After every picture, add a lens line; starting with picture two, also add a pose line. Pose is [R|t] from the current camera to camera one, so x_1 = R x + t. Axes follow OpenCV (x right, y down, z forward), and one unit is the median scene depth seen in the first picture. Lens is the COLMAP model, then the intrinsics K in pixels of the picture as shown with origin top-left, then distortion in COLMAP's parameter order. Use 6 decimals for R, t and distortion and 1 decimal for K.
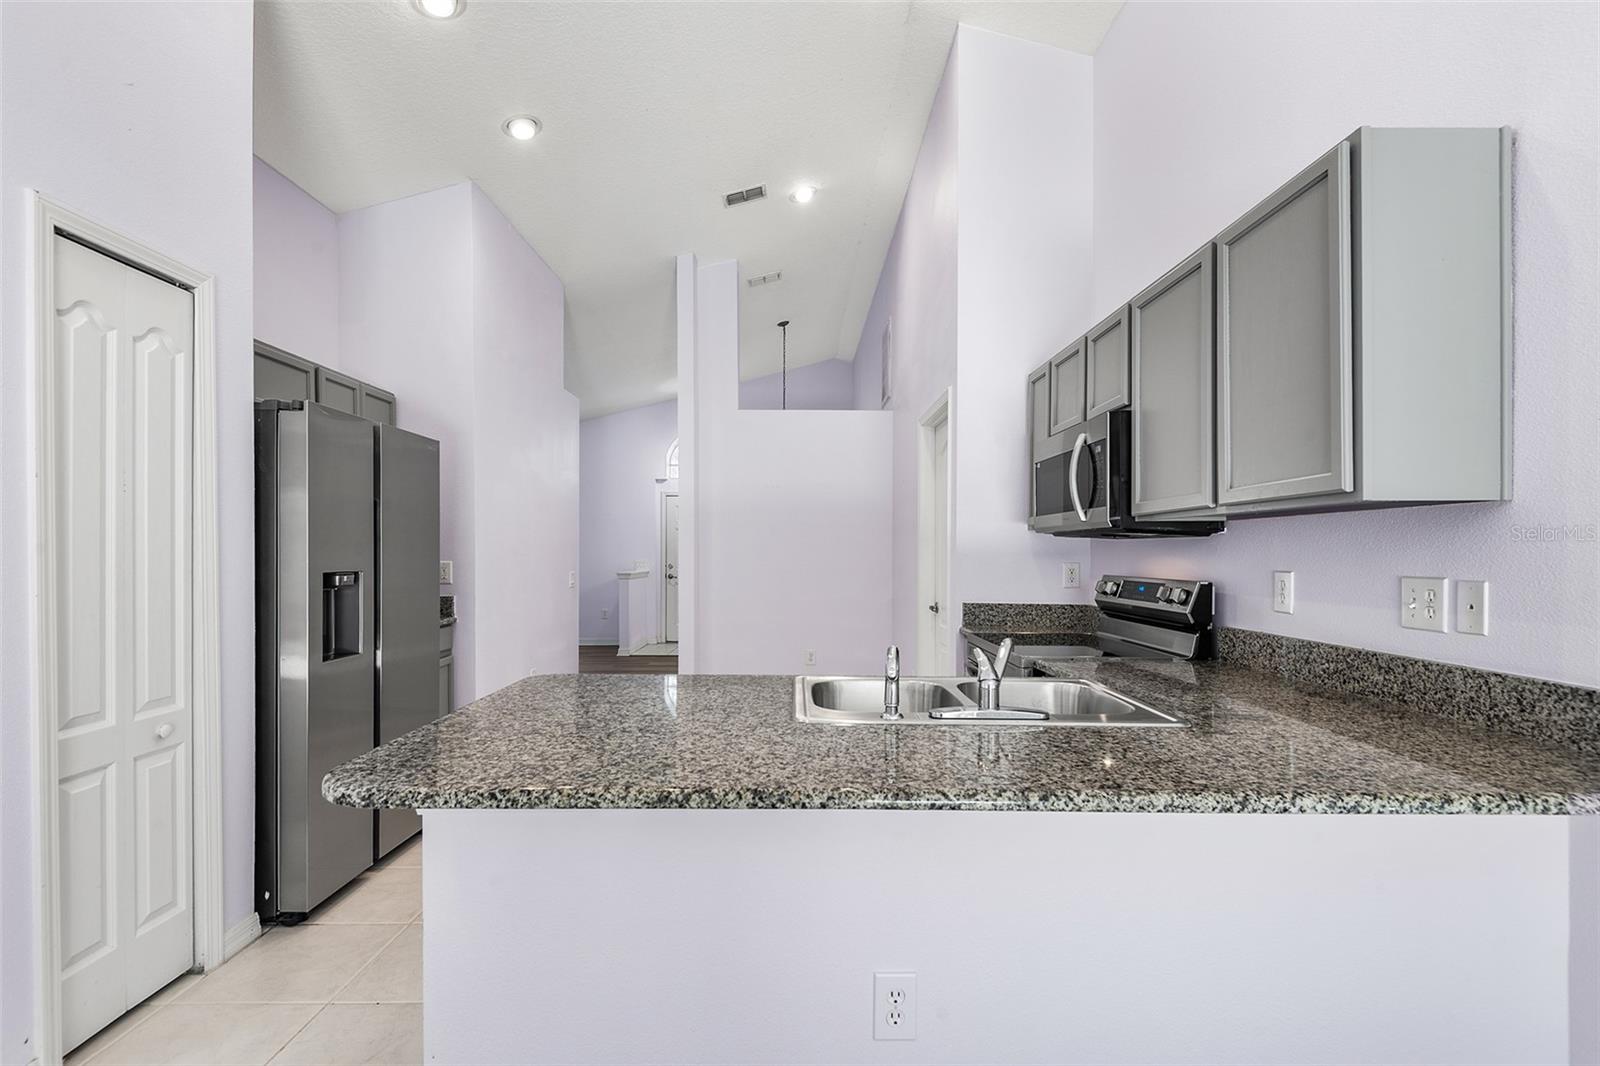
lens RADIAL K [[731.0, 0, 798.3], [0, 731.0, 548.9], [0, 0, 1]] dist [-0.000055, -0.000021]
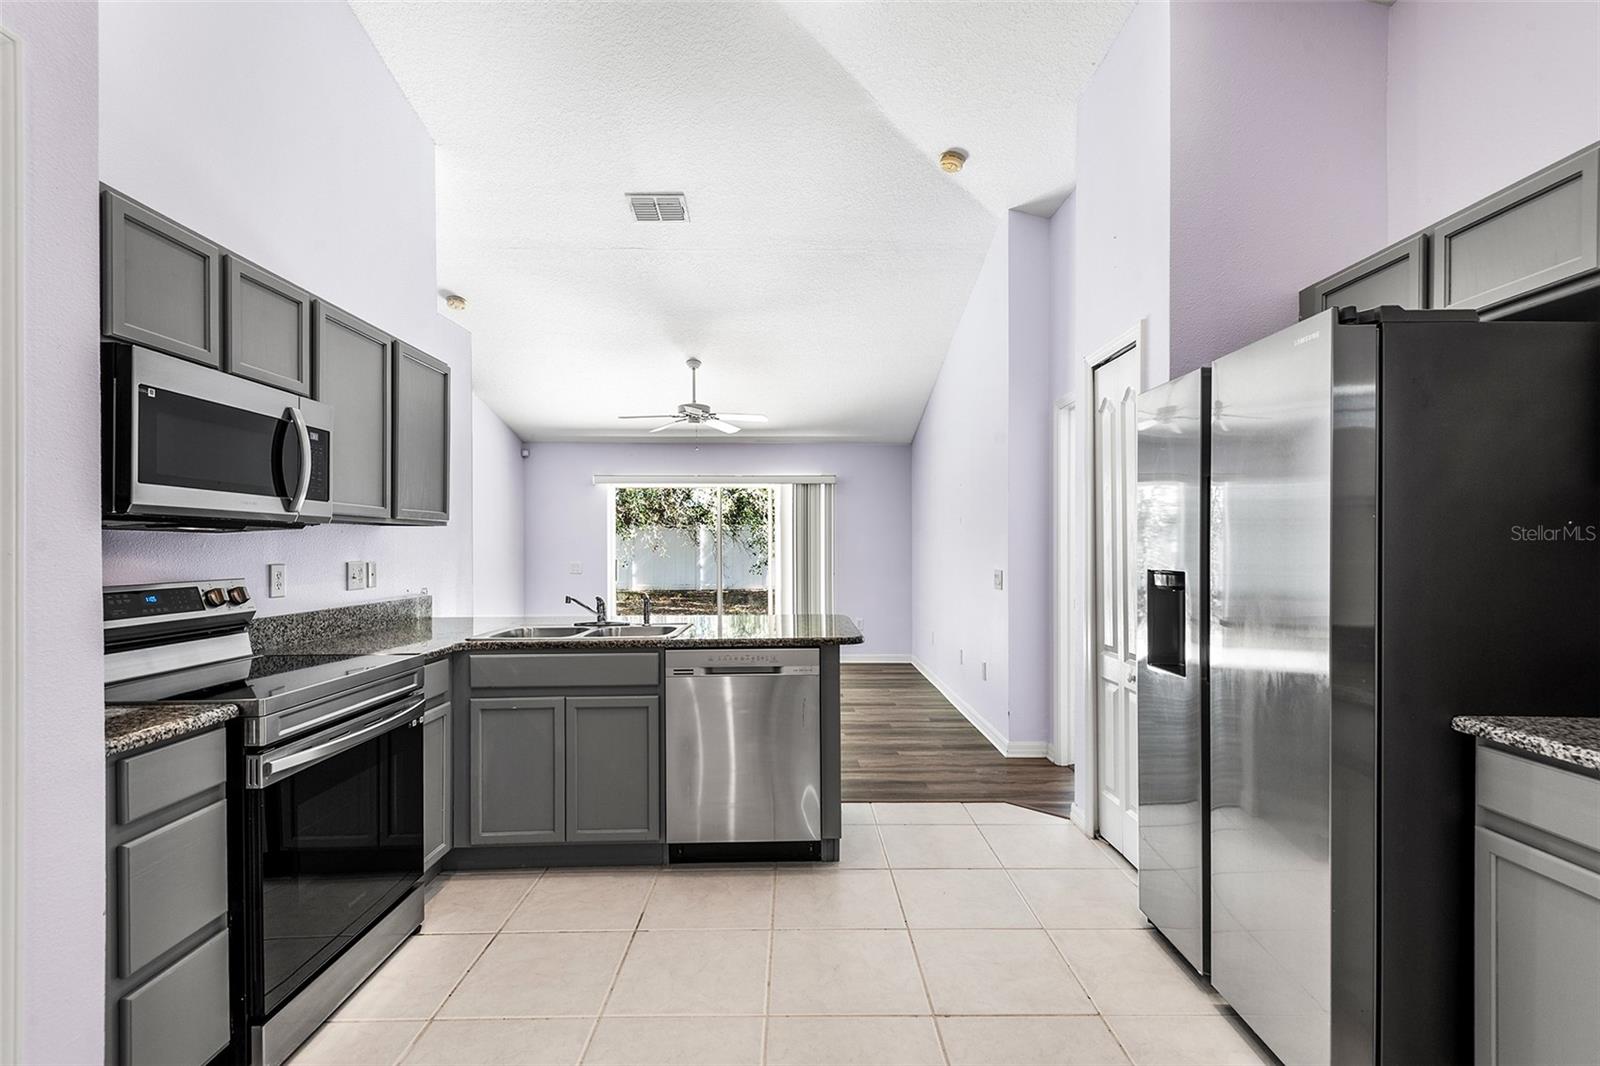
lens RADIAL K [[731.0, 0, 801.1], [0, 731.0, 544.6], [0, 0, 1]] dist [-0.000055, -0.000021]
pose [[-0.999988, -0.000577, -0.004926, -0.252395], [-0.000527, 0.999948, -0.010215, 0.011300], [0.004932, -0.010213, -0.999936, 2.532301]]
